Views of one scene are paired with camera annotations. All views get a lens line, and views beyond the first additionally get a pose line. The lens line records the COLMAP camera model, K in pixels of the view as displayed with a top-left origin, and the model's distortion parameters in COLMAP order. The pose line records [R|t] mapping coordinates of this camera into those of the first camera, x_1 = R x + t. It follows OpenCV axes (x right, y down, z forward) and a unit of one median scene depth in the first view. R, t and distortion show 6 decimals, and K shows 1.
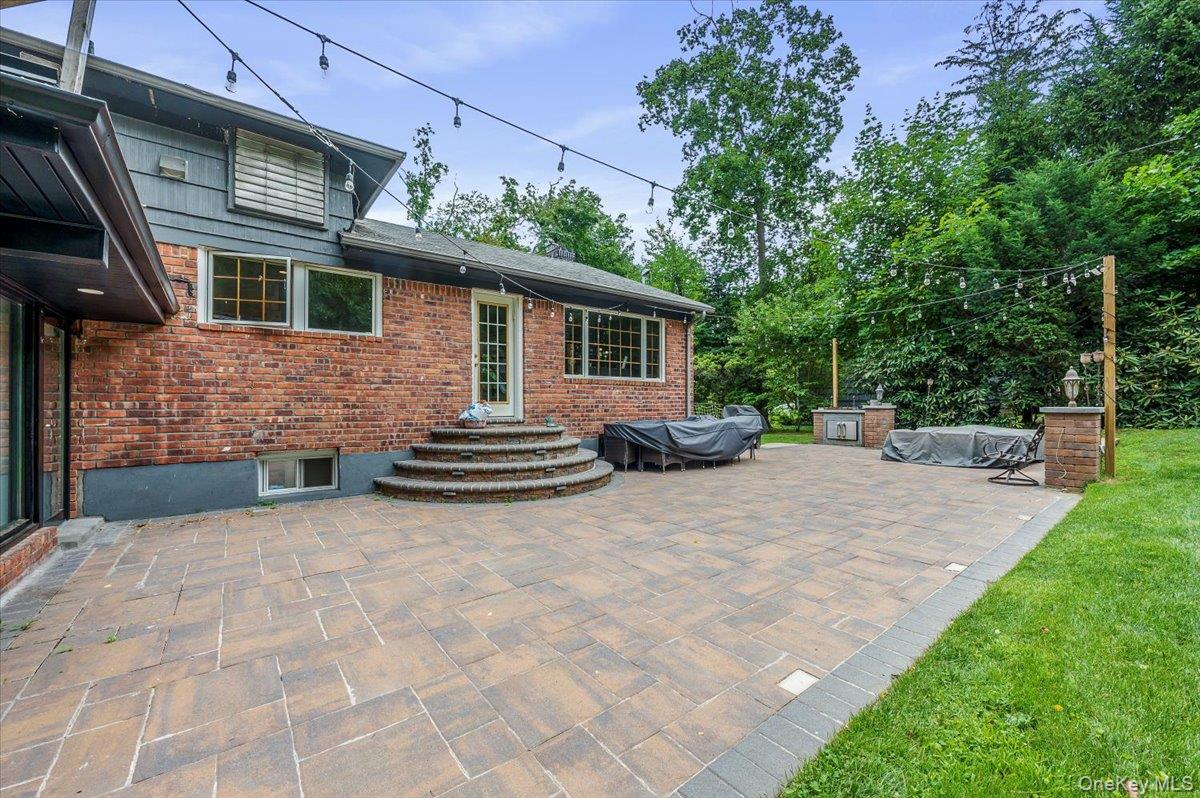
lens RADIAL K [[525.4, 0, 613.3], [0, 525.4, 399.4], [0, 0, 1]] dist [-0.001315, -0.000141]
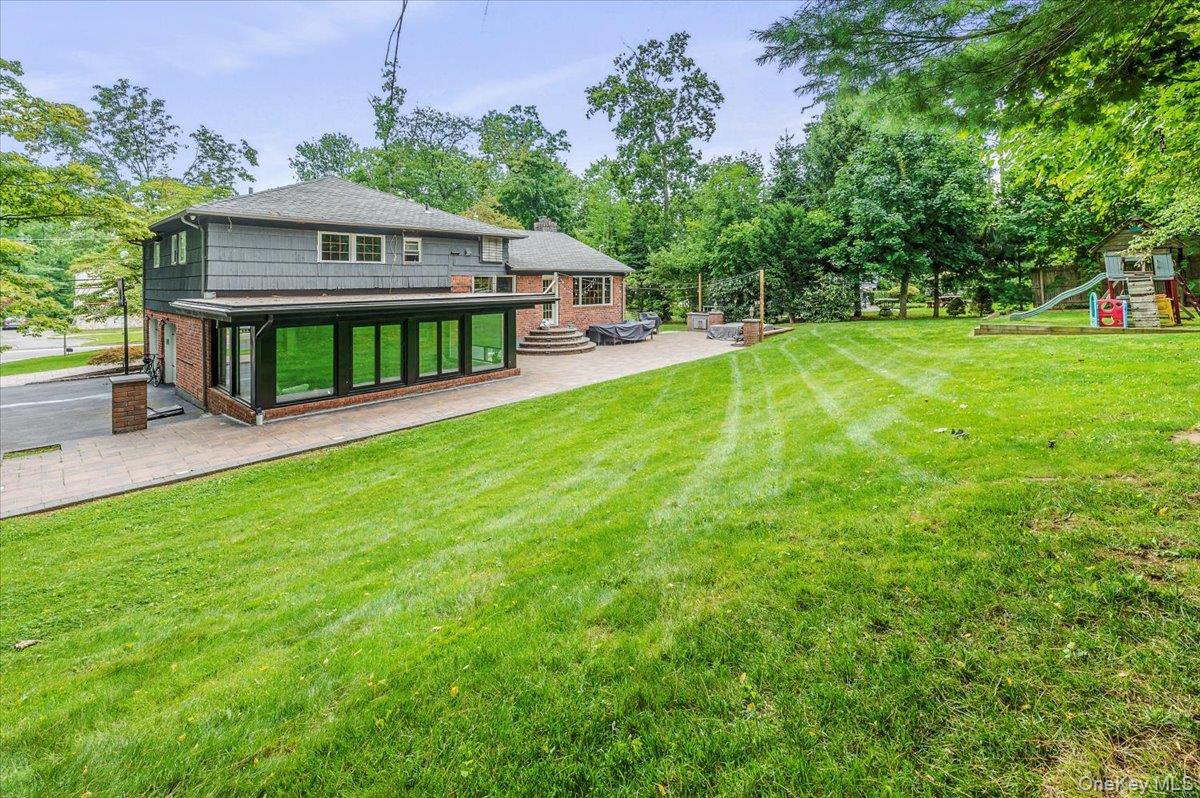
lens RADIAL K [[525.4, 0, 613.3], [0, 525.4, 399.4], [0, 0, 1]] dist [-0.001315, -0.000141]
pose [[0.989833, -0.037458, 0.137213, -0.220996], [0.006764, 0.976003, 0.217651, -0.129682], [-0.142073, -0.214510, 0.966334, -1.234547]]
